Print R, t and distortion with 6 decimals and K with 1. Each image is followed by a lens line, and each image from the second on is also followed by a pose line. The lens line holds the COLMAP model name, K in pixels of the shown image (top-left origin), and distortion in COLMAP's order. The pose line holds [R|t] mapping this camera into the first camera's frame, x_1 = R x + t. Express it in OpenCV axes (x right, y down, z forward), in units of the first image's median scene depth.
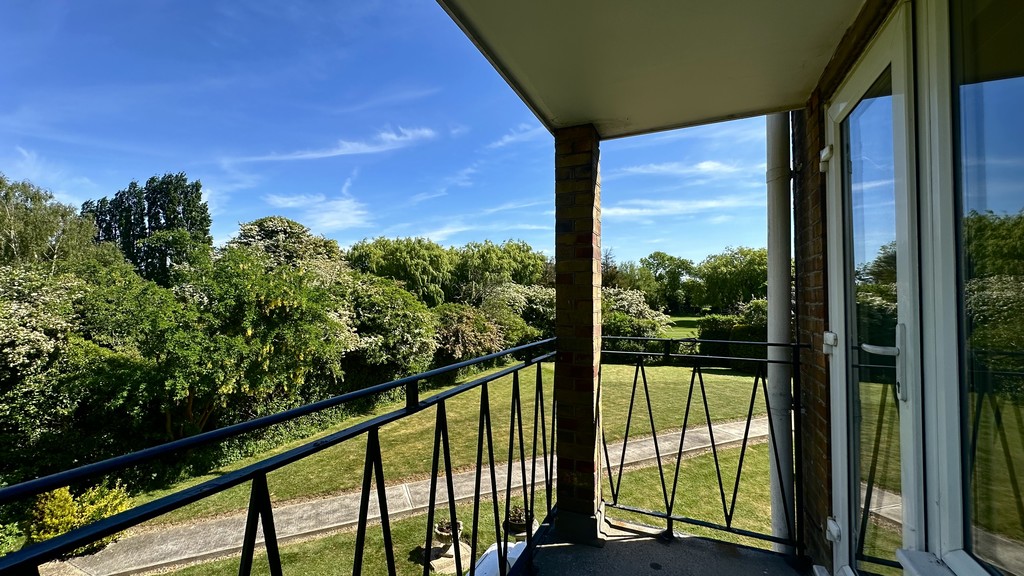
lens RADIAL K [[408.9, 0, 512.1], [0, 408.9, 277.7], [0, 0, 1]] dist [-0.006343, 0.000907]
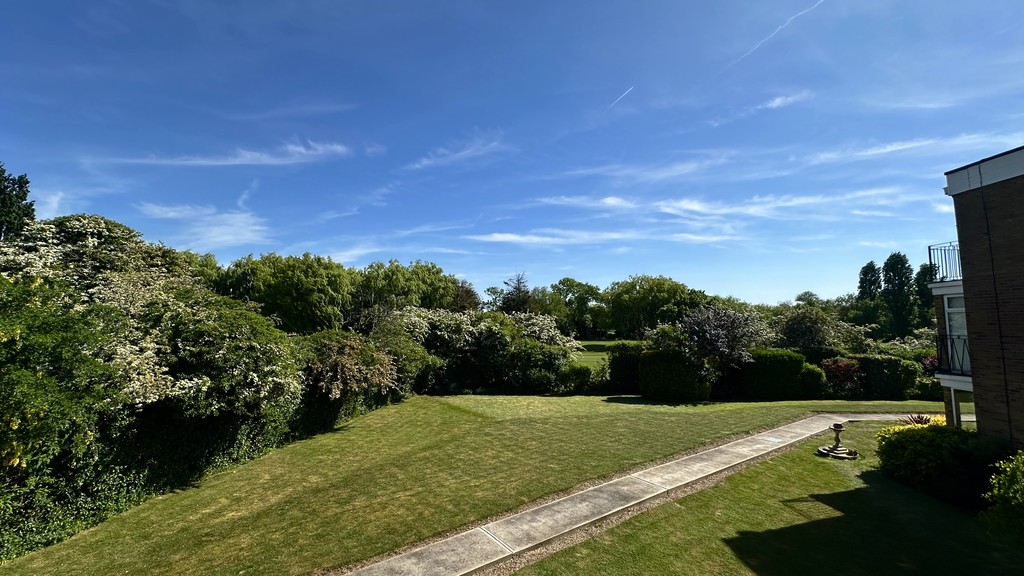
lens RADIAL K [[408.9, 0, 510.7], [0, 408.9, 294.1], [0, 0, 1]] dist [-0.006343, 0.000907]
pose [[0.978991, 0.015252, 0.203334, 0.033171], [-0.011485, 0.999740, -0.019693, 0.002045], [-0.203582, 0.016944, 0.978911, 0.115072]]
